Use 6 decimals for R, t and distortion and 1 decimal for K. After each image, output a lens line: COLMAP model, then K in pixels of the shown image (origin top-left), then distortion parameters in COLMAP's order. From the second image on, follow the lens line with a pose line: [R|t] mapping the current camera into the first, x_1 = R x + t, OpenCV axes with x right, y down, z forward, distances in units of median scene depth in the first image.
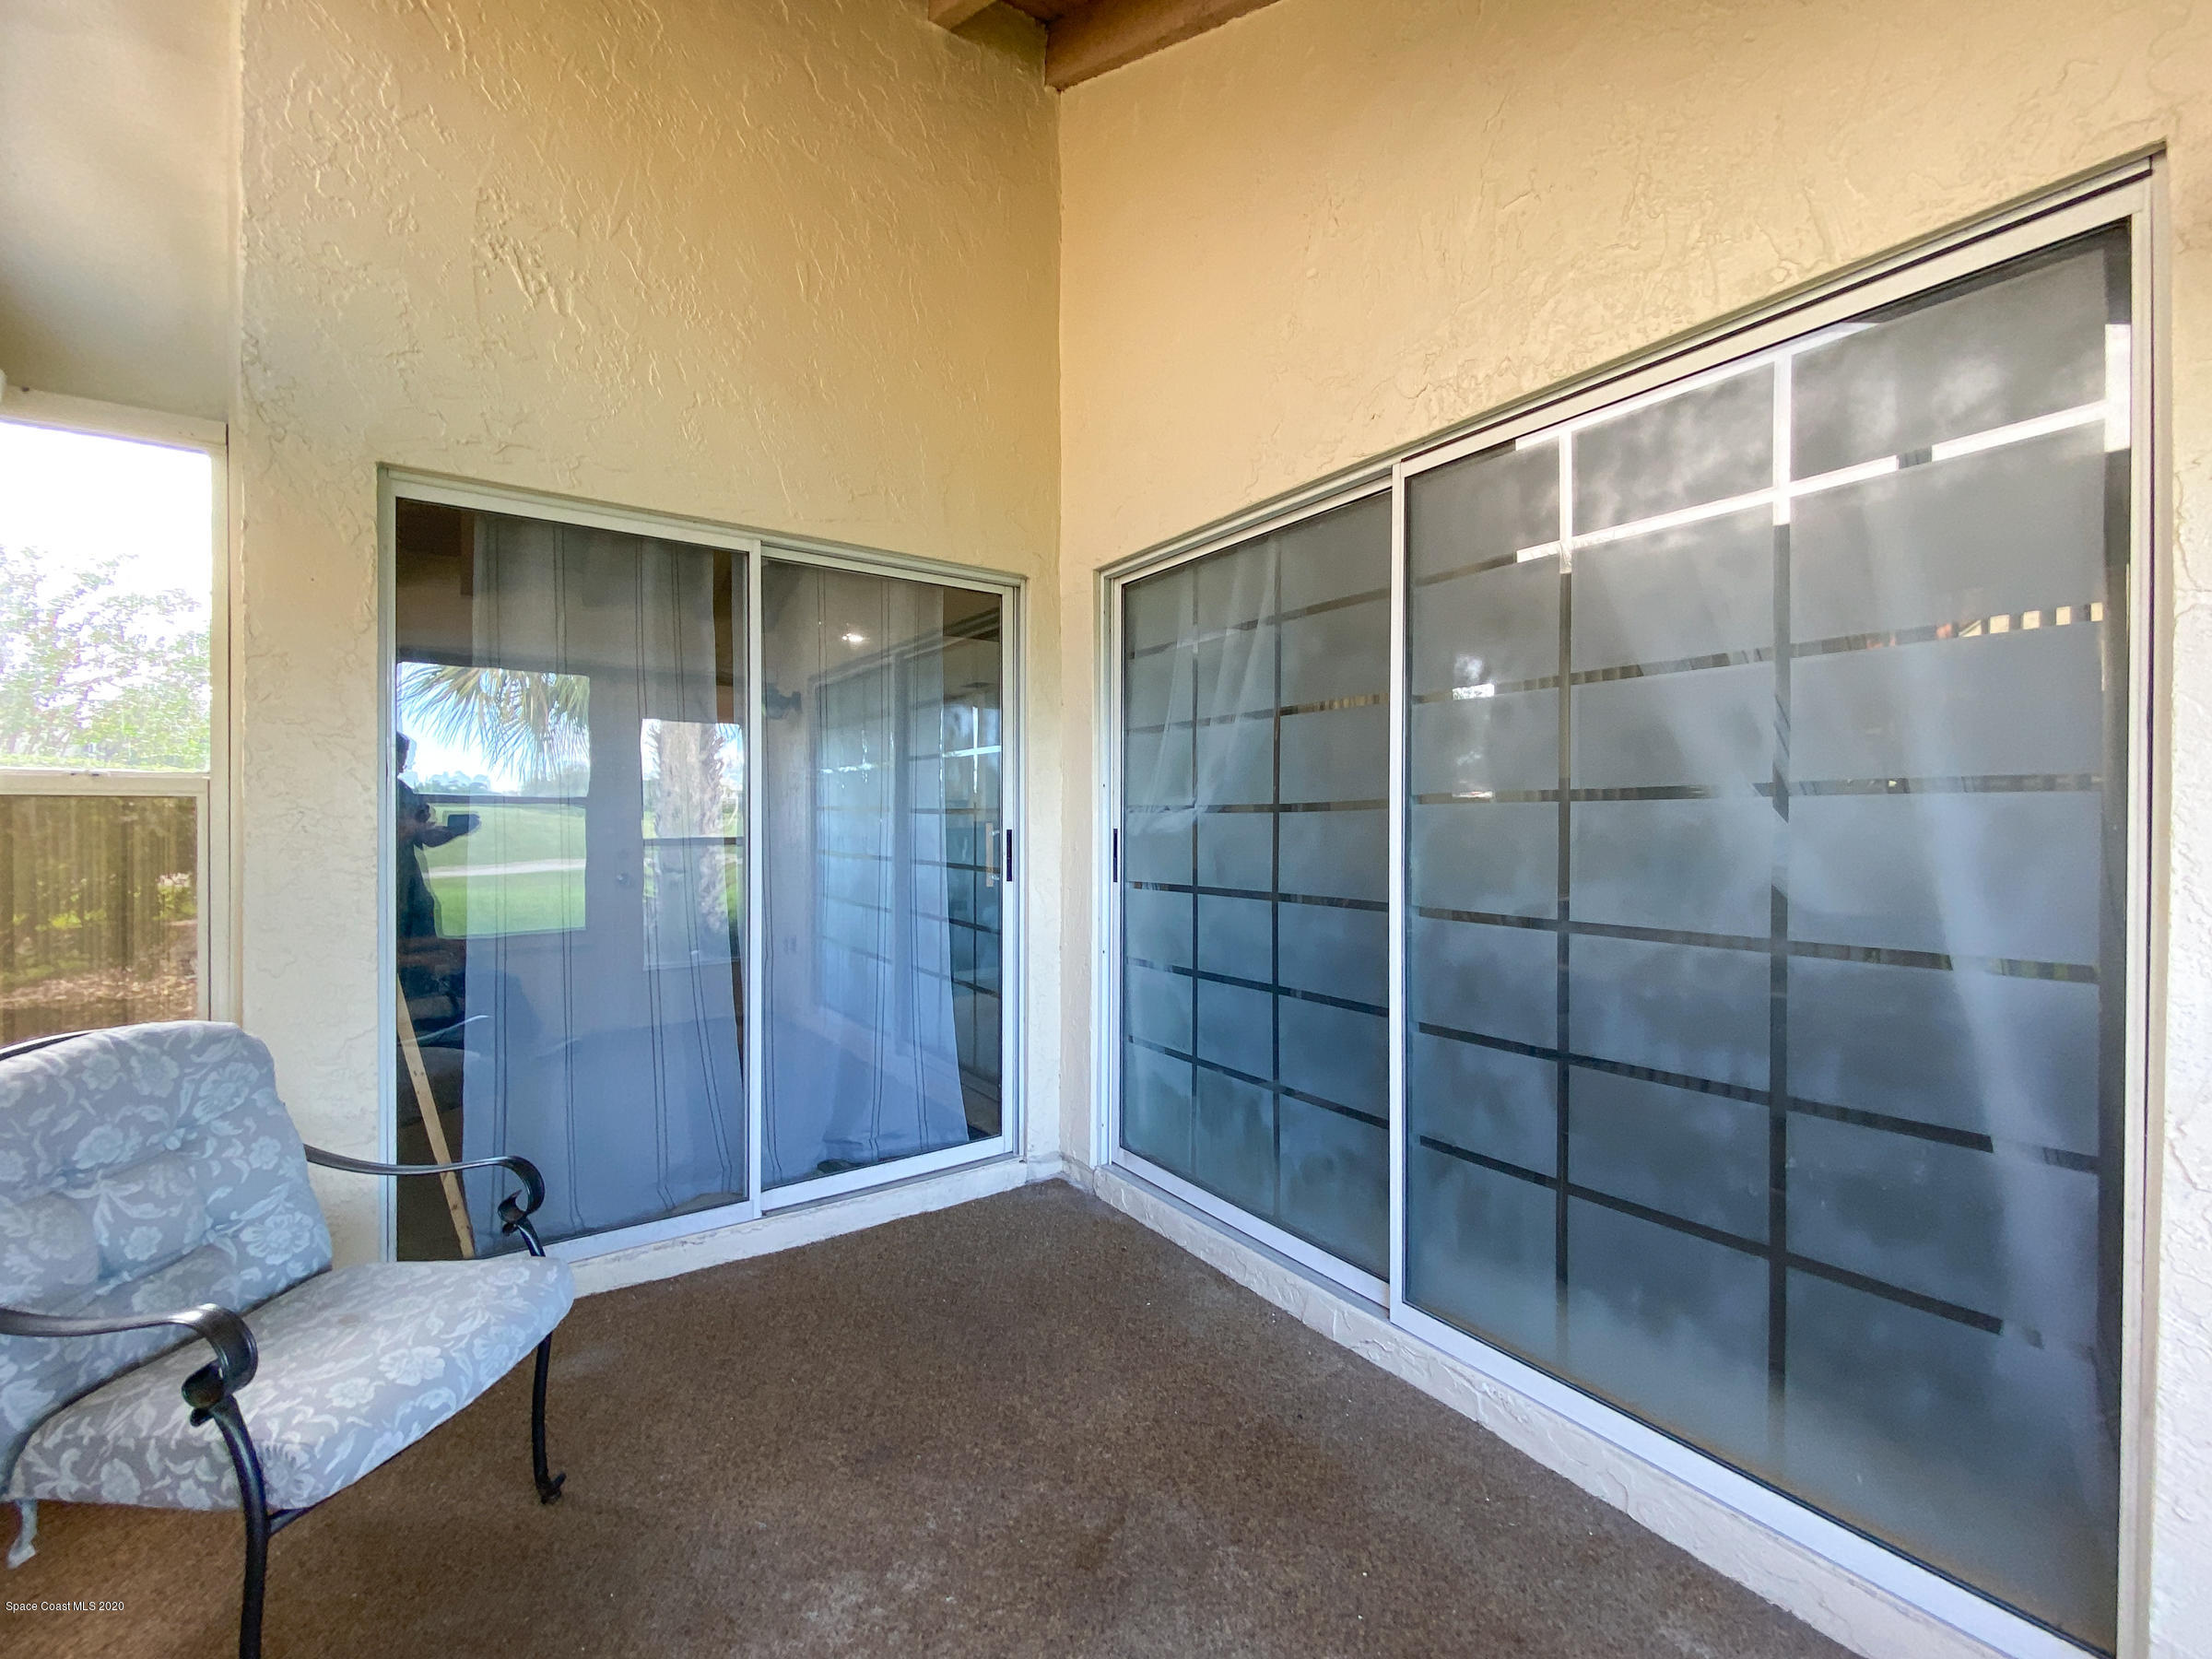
lens RADIAL K [[916.3, 0, 1095.3], [0, 916.3, 827.9], [0, 0, 1]] dist [-0.002996, -0.002865]
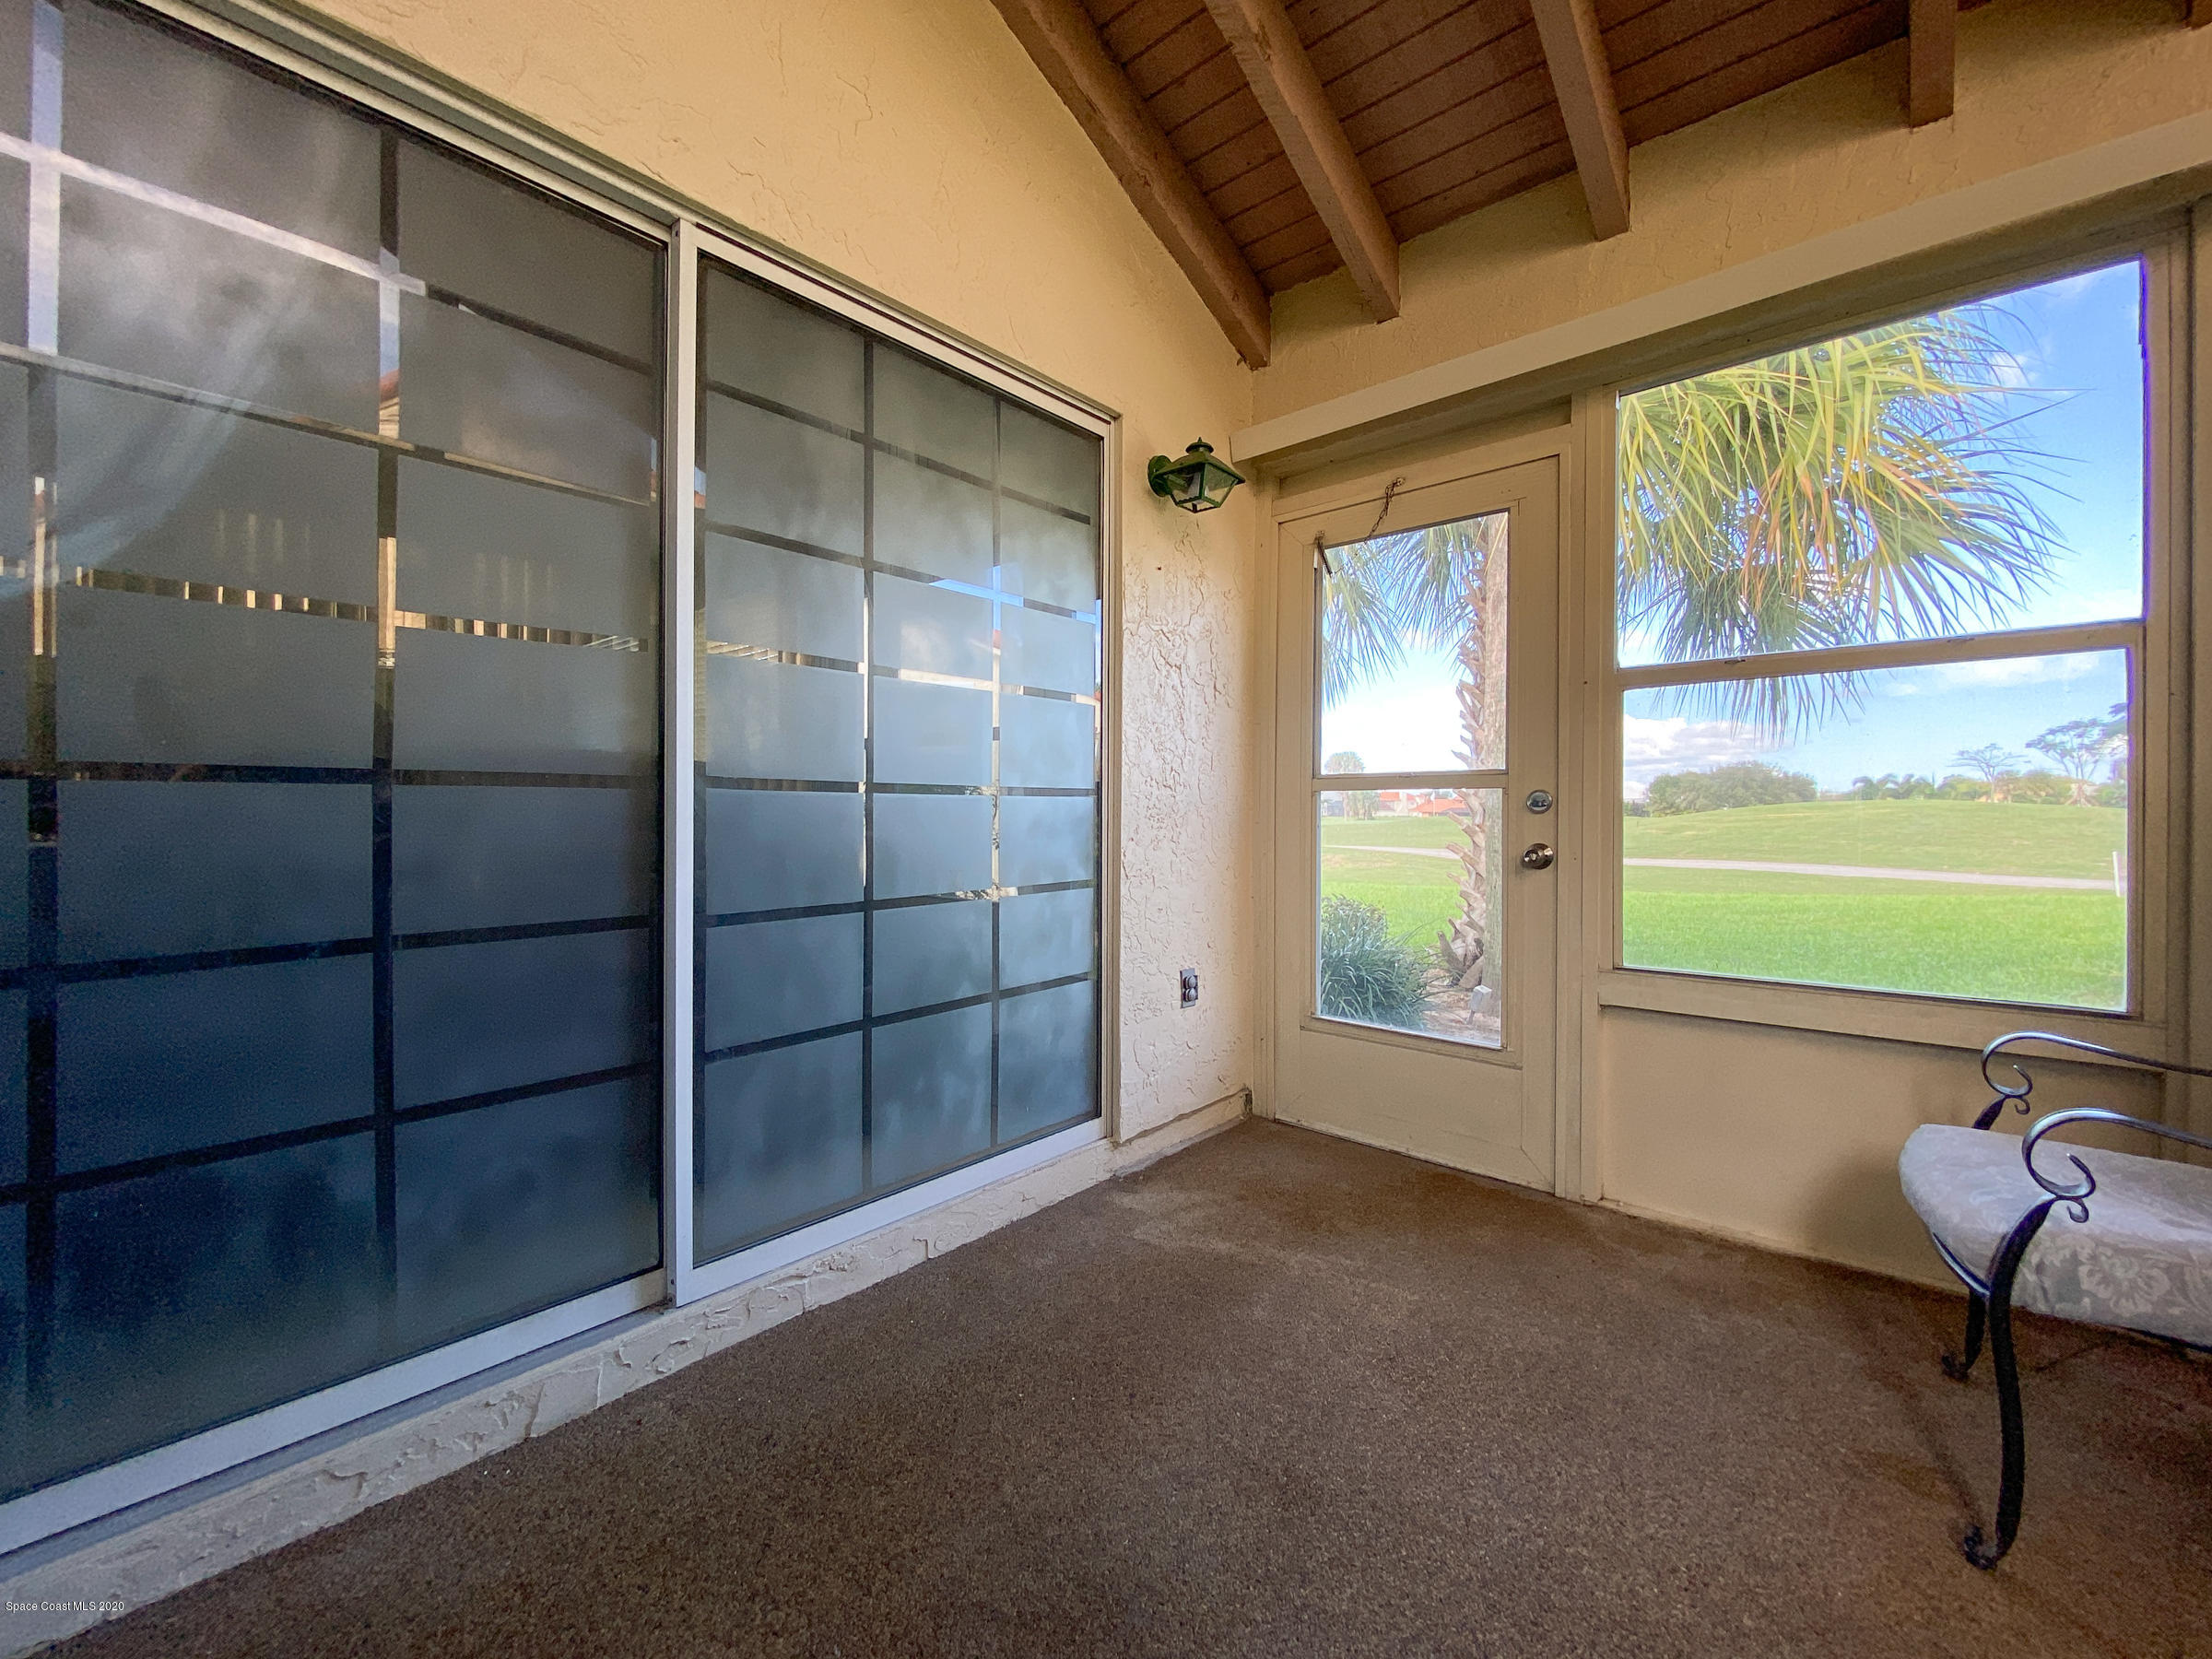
lens RADIAL K [[916.3, 0, 1094.9], [0, 916.3, 811.2], [0, 0, 1]] dist [-0.002996, -0.002865]
pose [[-0.230041, -0.004548, 0.973170, -0.524158], [0.005034, 0.999970, 0.005863, 0.110392], [-0.973168, 0.006248, -0.230011, 0.830698]]
